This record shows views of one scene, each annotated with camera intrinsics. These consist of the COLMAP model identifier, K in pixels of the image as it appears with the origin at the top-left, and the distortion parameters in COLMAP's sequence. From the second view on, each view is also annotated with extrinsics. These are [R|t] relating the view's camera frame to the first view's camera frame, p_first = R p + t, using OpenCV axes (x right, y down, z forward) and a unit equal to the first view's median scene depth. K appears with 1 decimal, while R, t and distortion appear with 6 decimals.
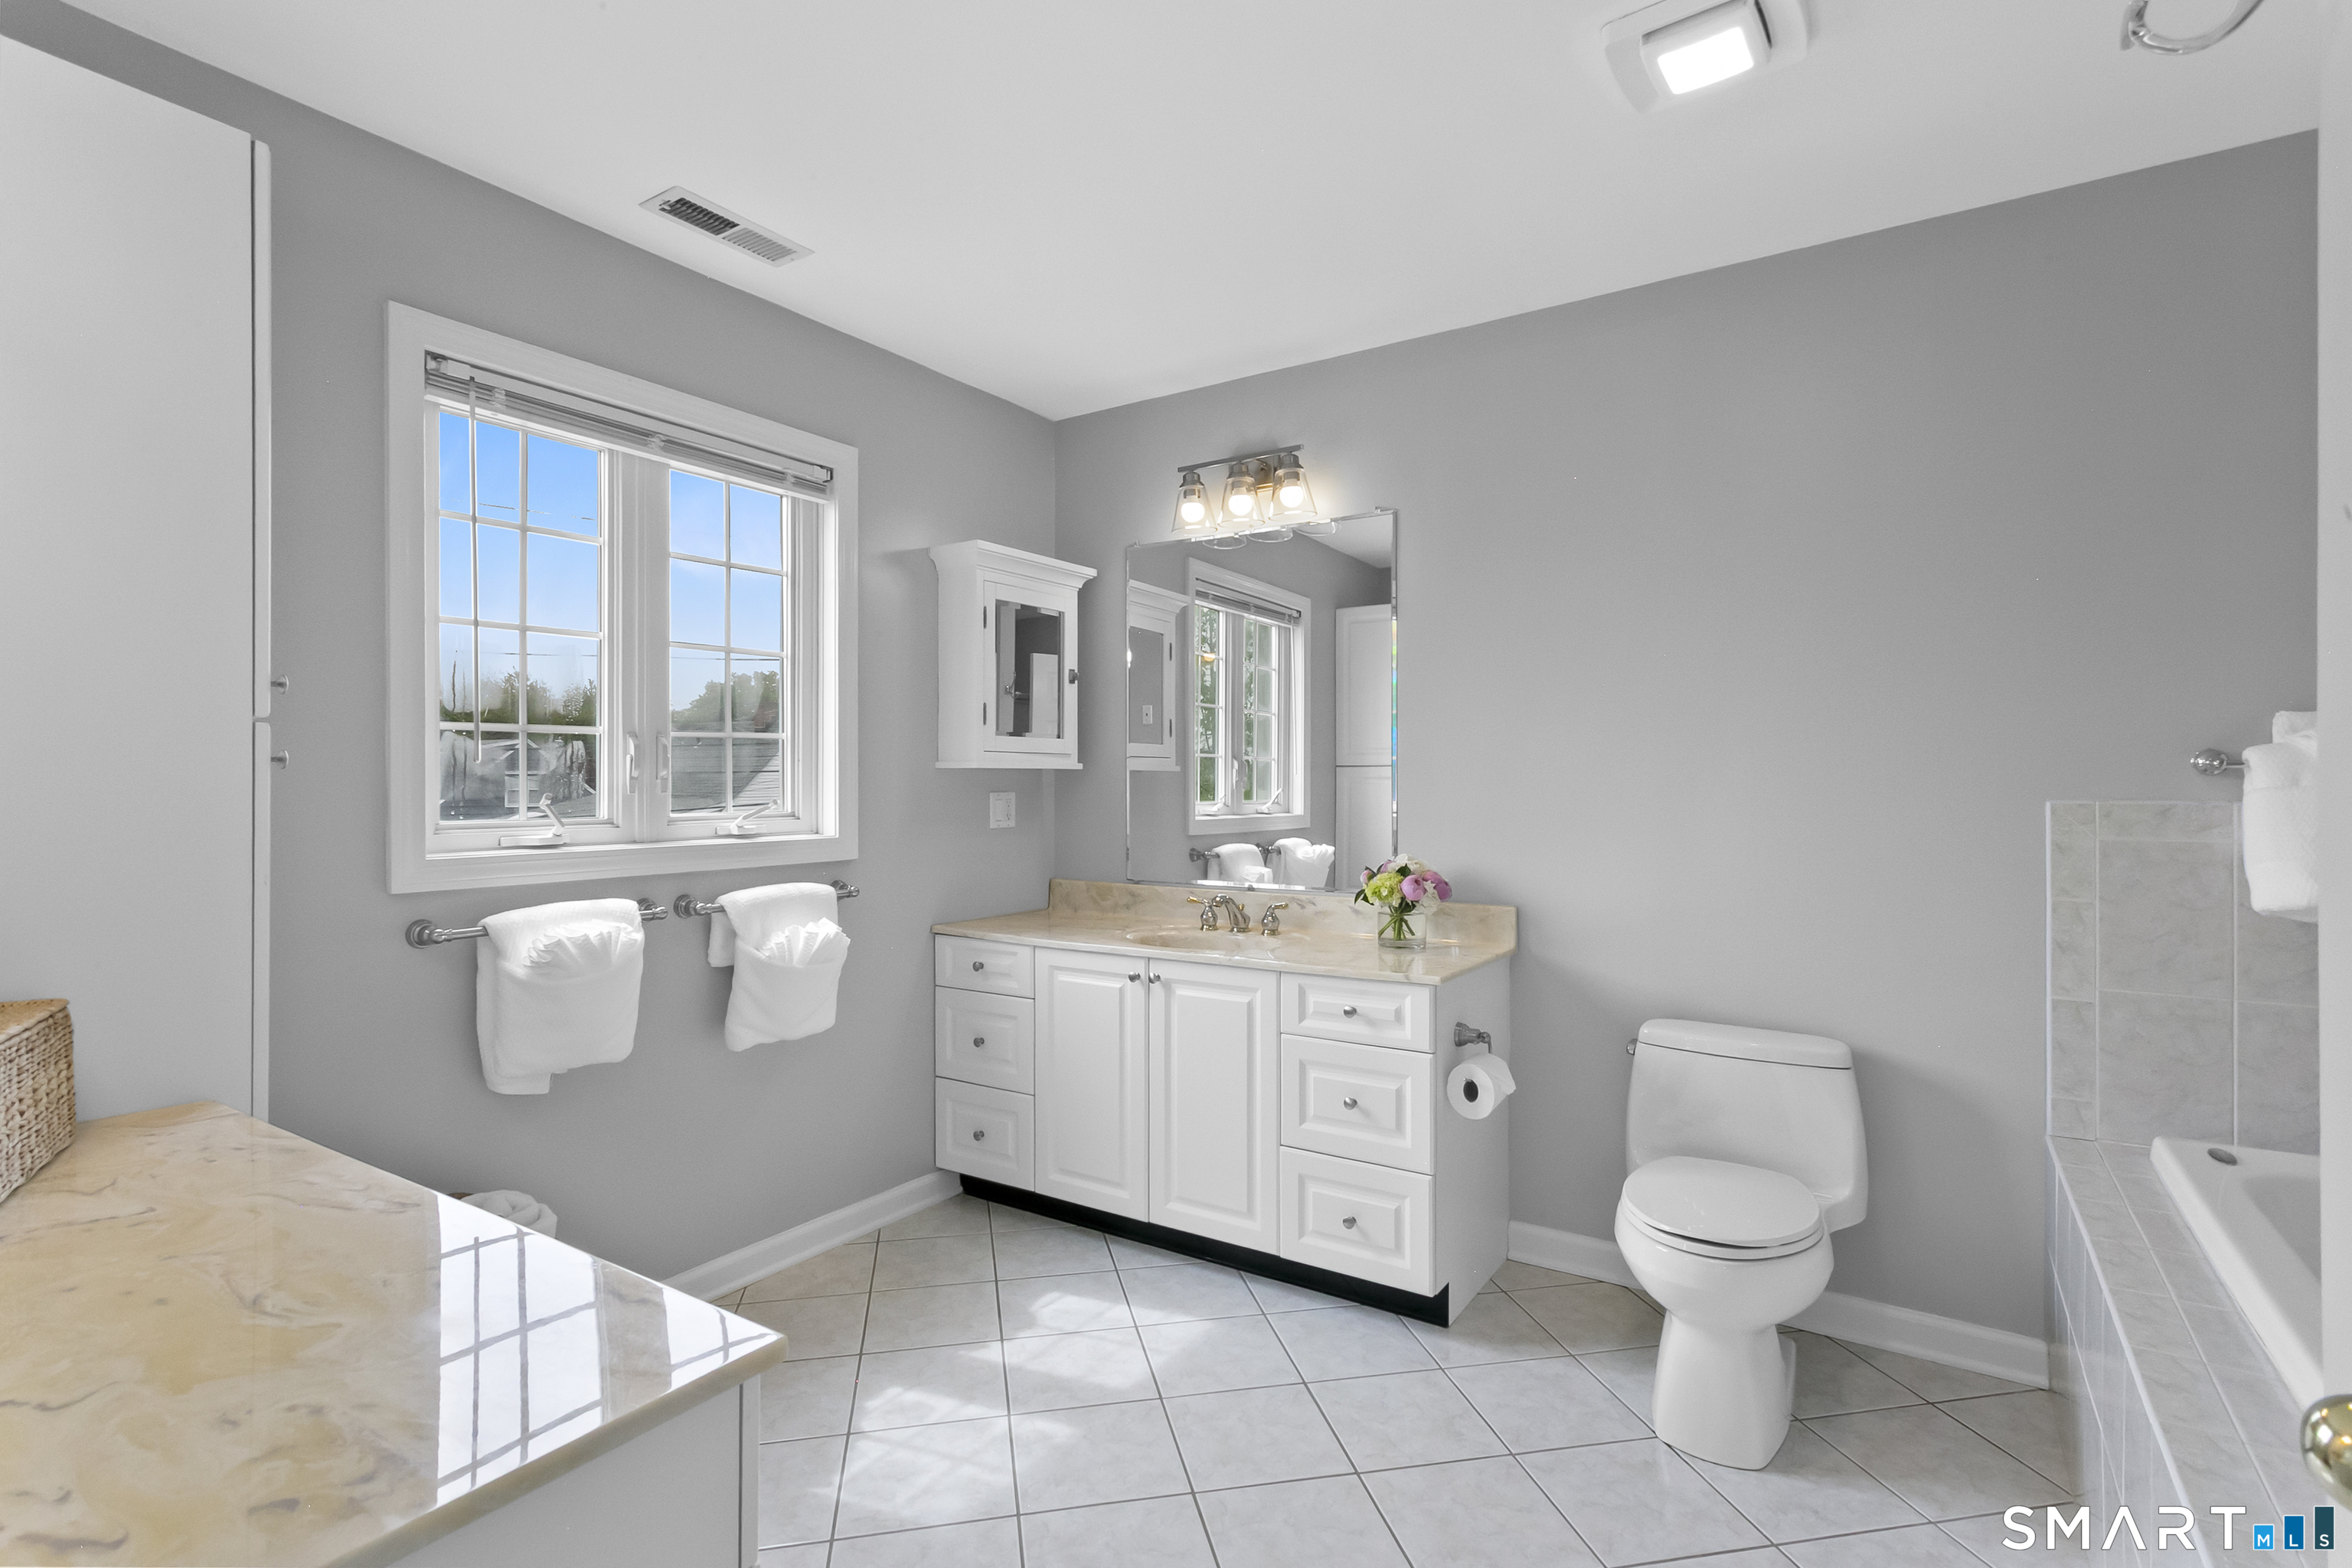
lens RADIAL K [[1126.4, 0, 1176.0], [0, 1126.4, 784.0], [0, 0, 1]] dist [0.002556, 0.000182]
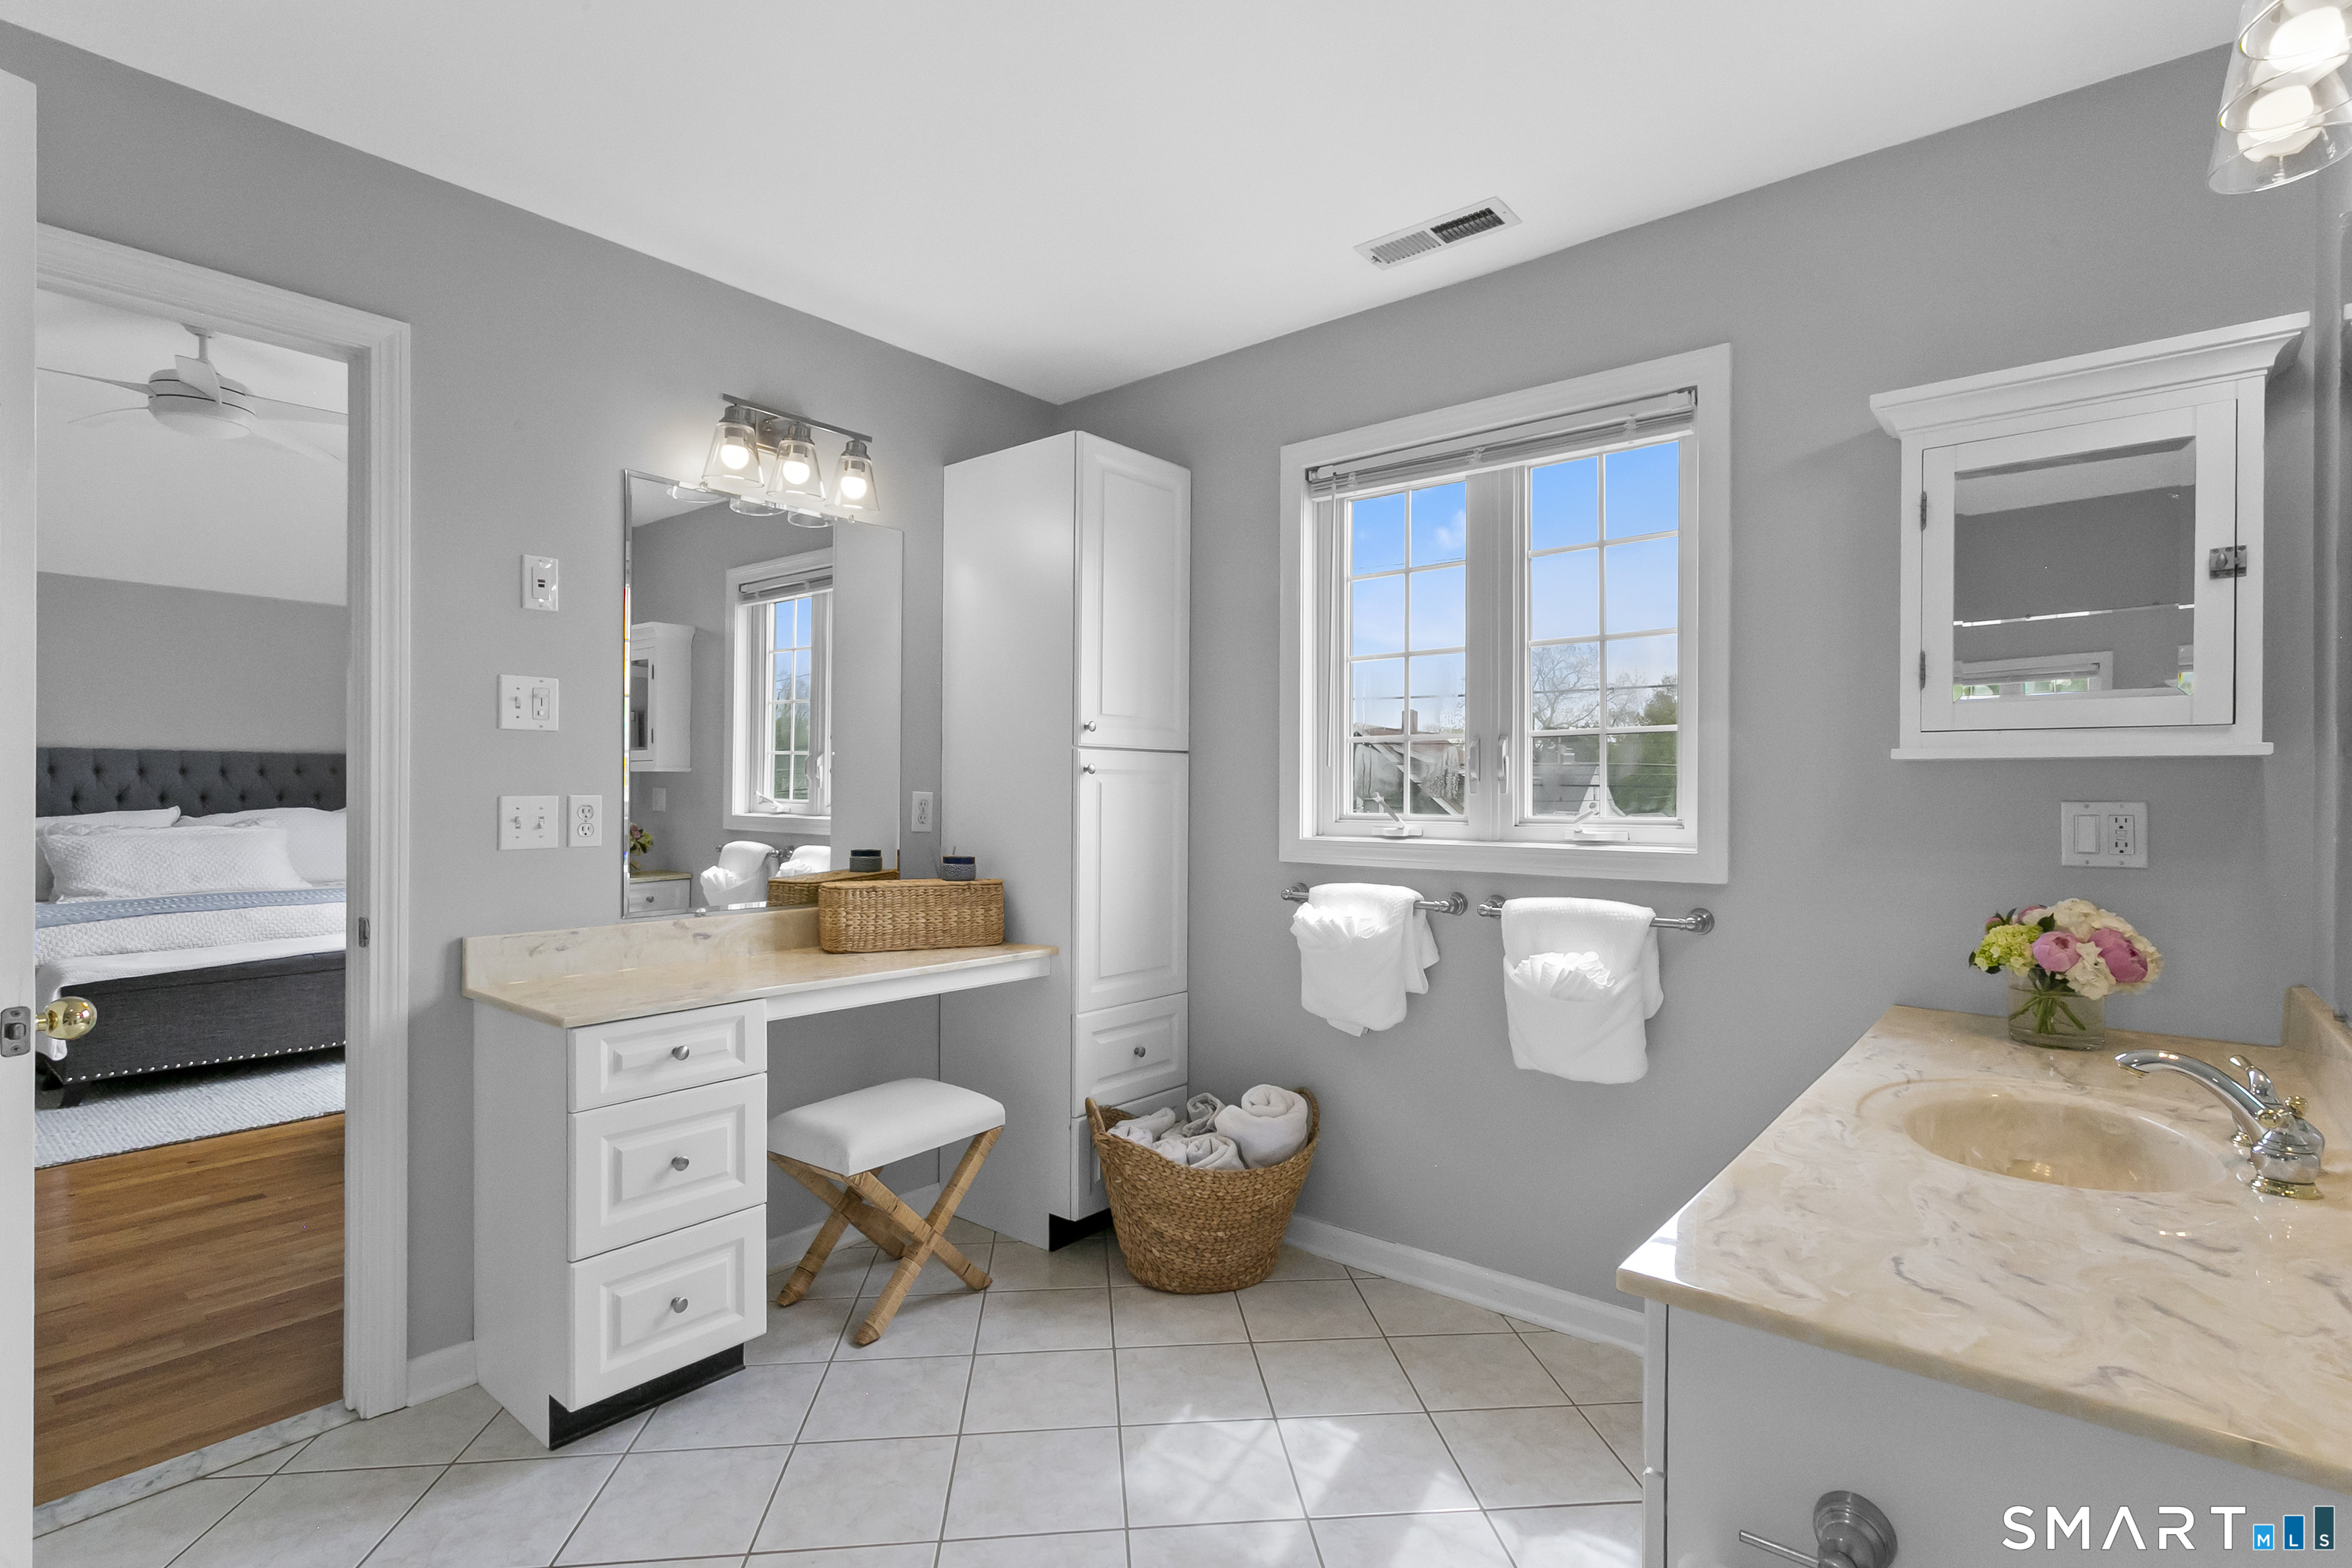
lens RADIAL K [[1118.5, 0, 1176.6], [0, 1118.5, 795.8], [0, 0, 1]] dist [0.000822, 0.000149]
pose [[-0.107434, 0.005102, -0.994199, 0.635536], [-0.006740, 0.999960, 0.005859, 0.006362], [0.994189, 0.007330, -0.107395, 0.890857]]
